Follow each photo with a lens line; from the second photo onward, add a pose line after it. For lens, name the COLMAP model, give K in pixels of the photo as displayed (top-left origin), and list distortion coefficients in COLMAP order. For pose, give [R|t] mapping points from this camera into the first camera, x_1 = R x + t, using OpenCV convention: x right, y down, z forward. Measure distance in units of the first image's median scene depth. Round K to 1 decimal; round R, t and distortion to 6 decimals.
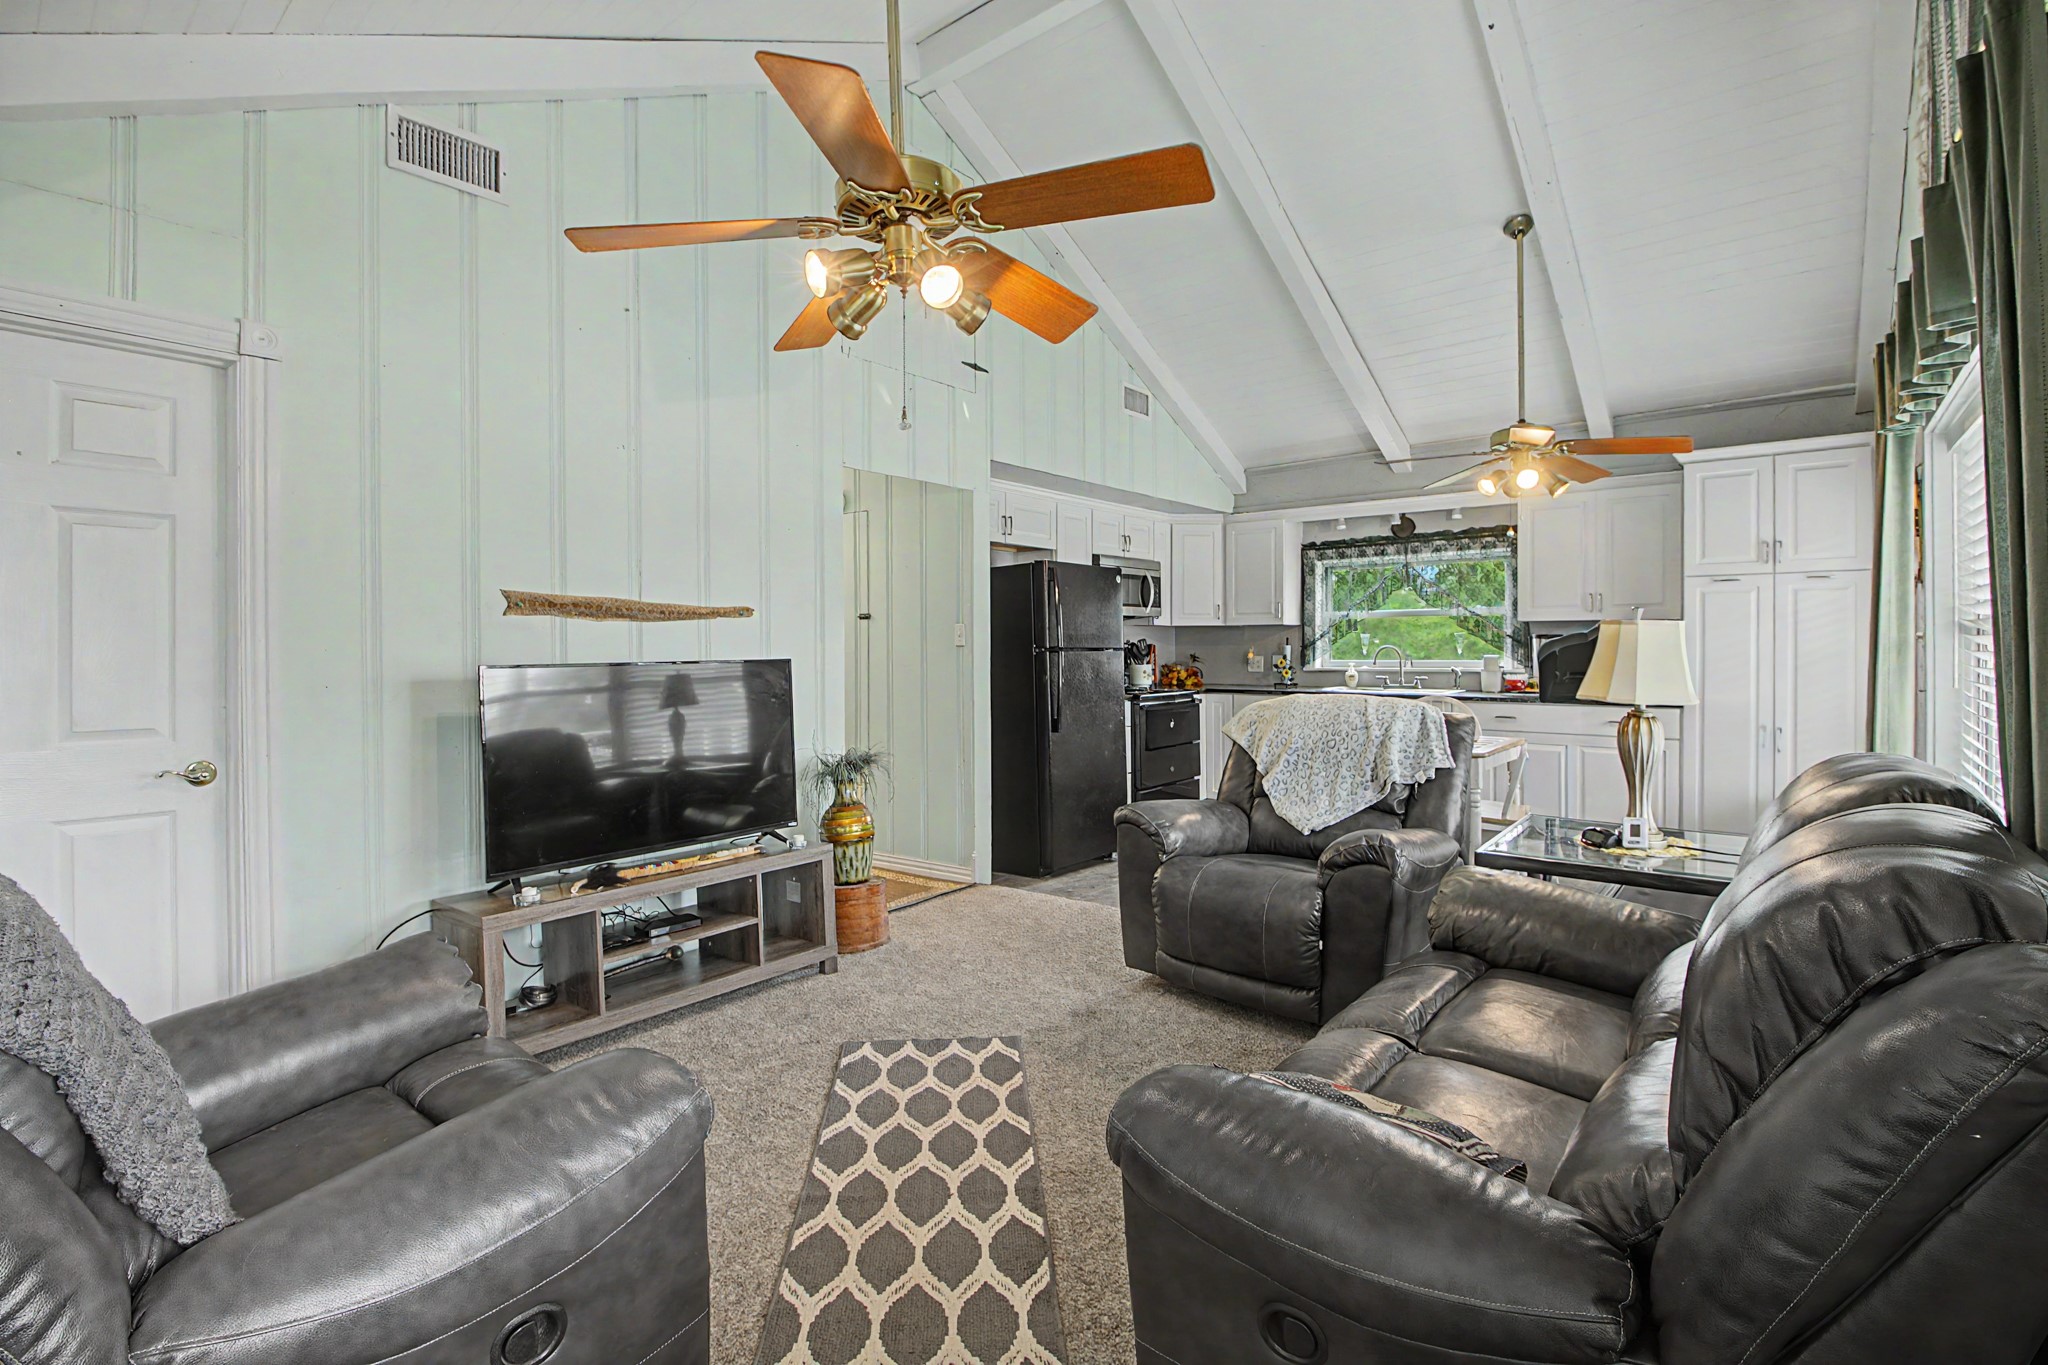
lens RADIAL K [[936.6, 0, 1031.0], [0, 936.6, 662.7], [0, 0, 1]] dist [-0.011033, -0.002195]
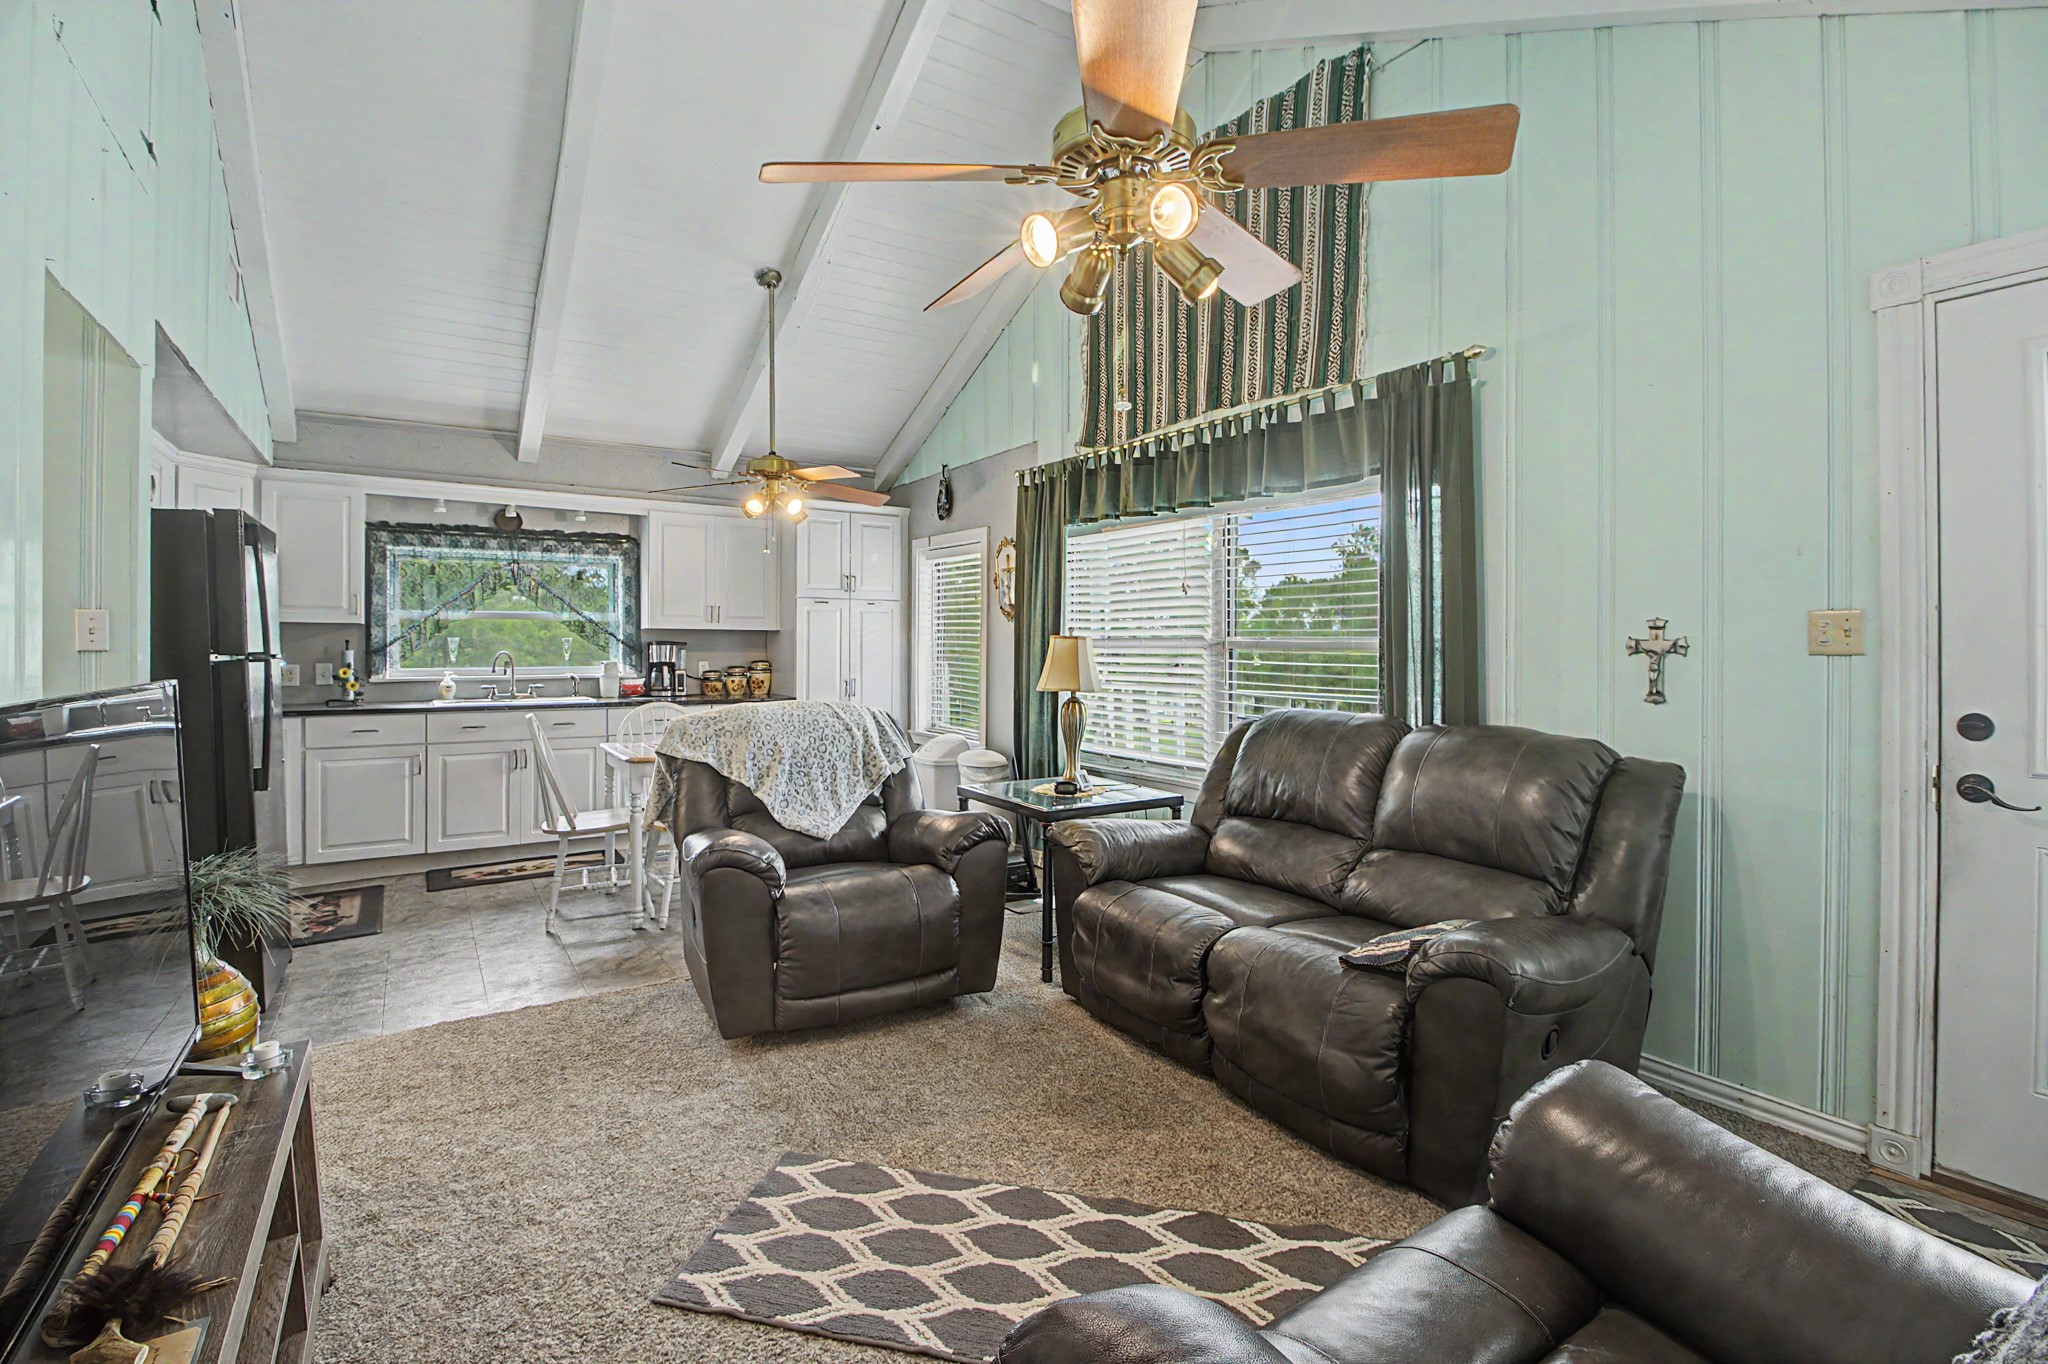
lens RADIAL K [[936.6, 0, 1028.9], [0, 936.6, 650.9], [0, 0, 1]] dist [-0.011033, -0.002195]
pose [[0.298139, 0.004153, 0.954513, -0.302913], [0.013633, 0.999870, -0.008608, -0.003993], [-0.954425, 0.015579, 0.298044, 0.247432]]
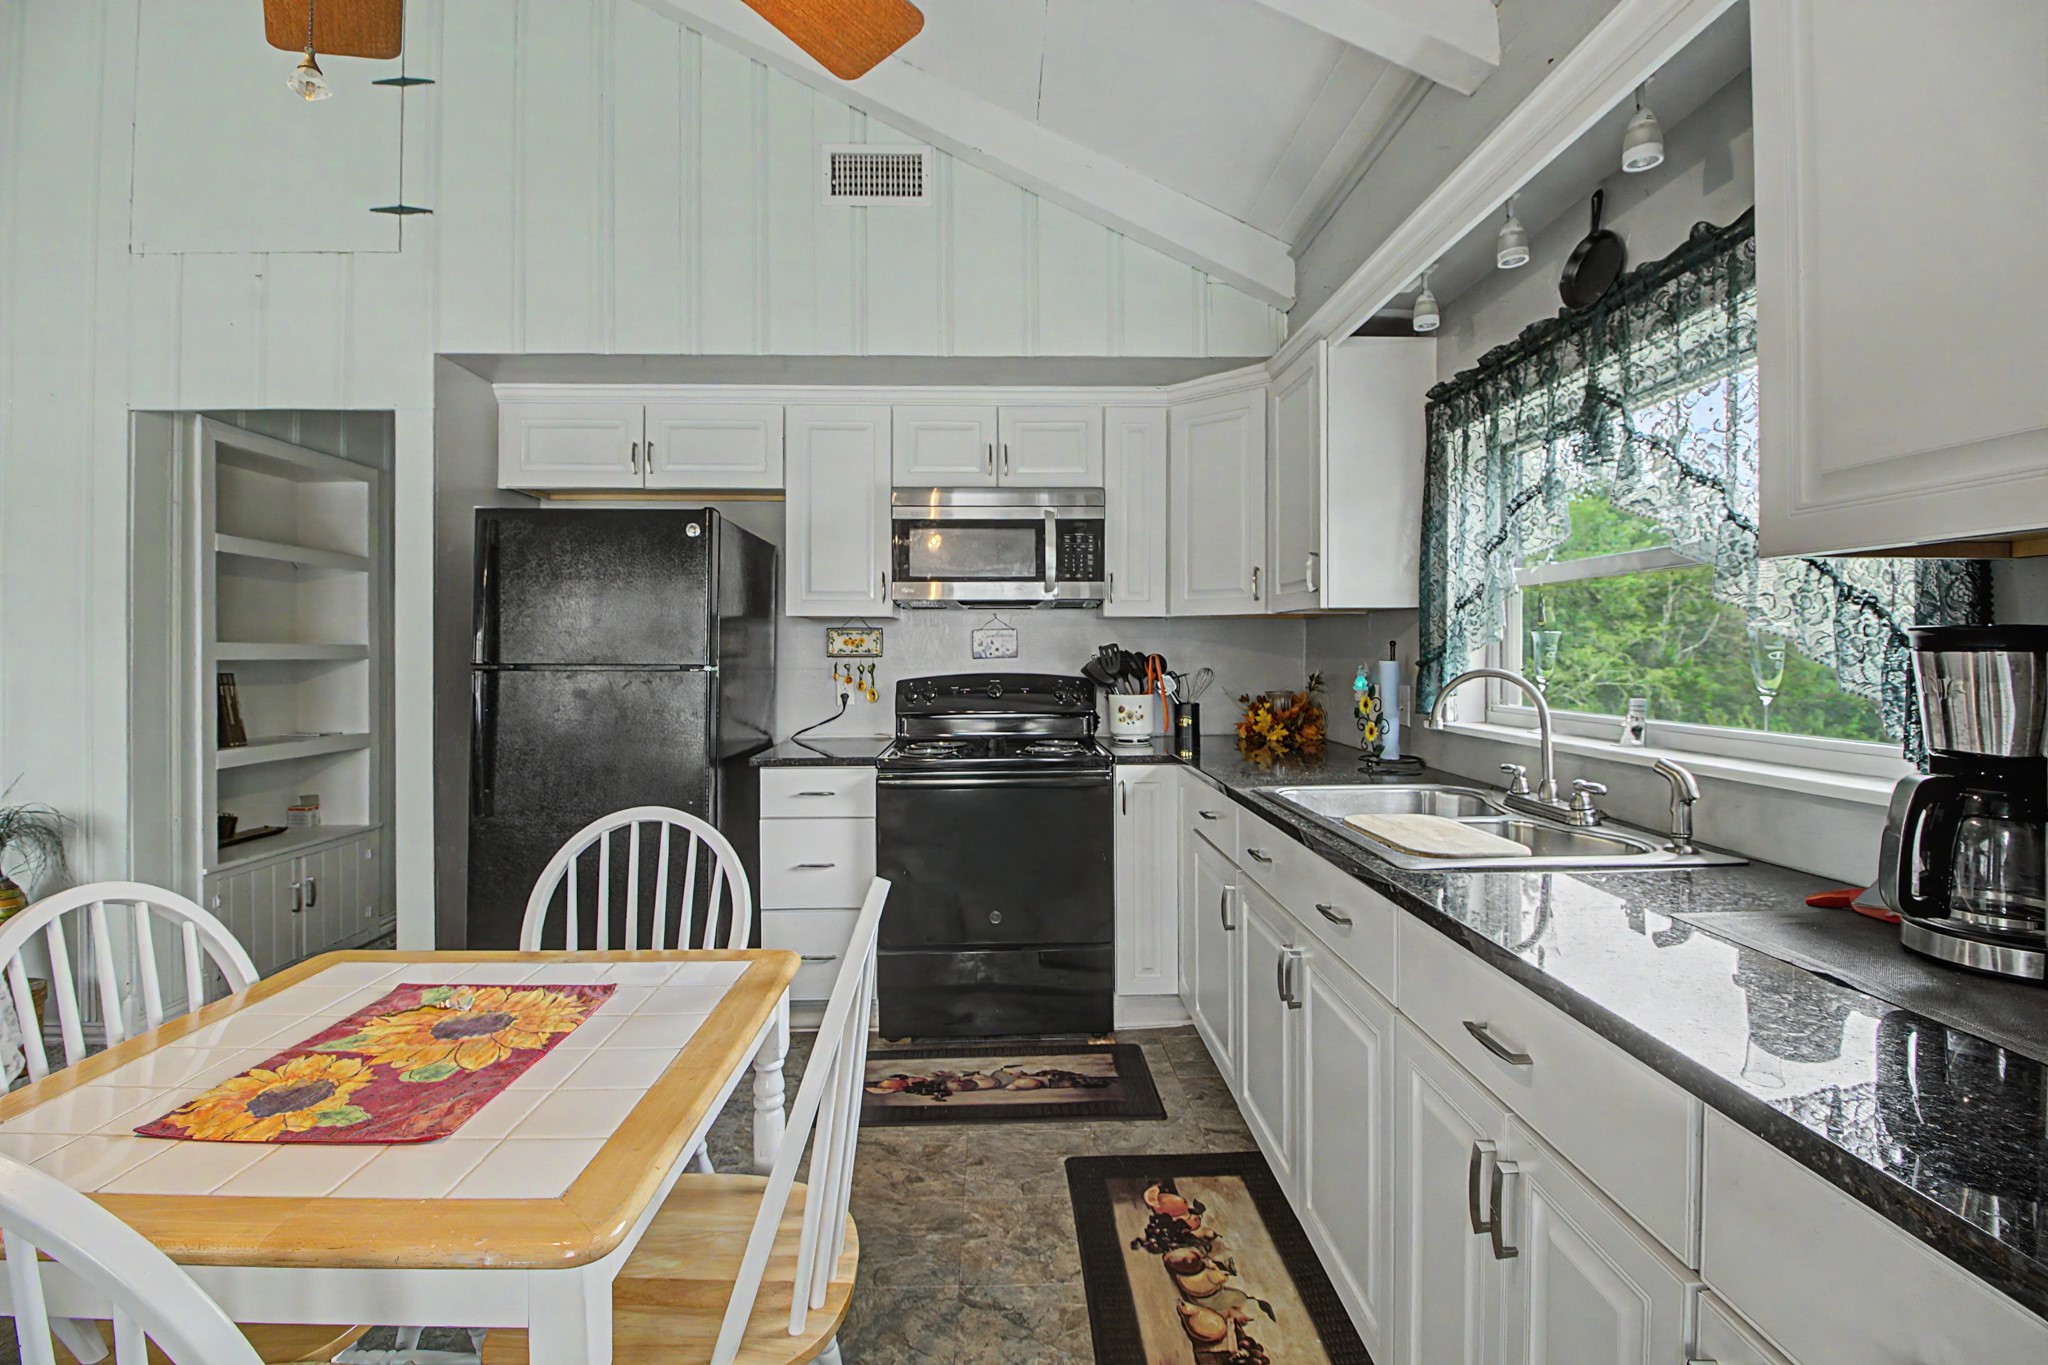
lens RADIAL K [[936.6, 0, 1029.3], [0, 936.6, 653.1], [0, 0, 1]] dist [-0.011033, -0.002195]
pose [[0.661092, 0.005809, -0.750282, 0.489877], [-0.013371, 0.999902, -0.004040, -0.019192], [0.750185, 0.012703, 0.661106, 0.656377]]
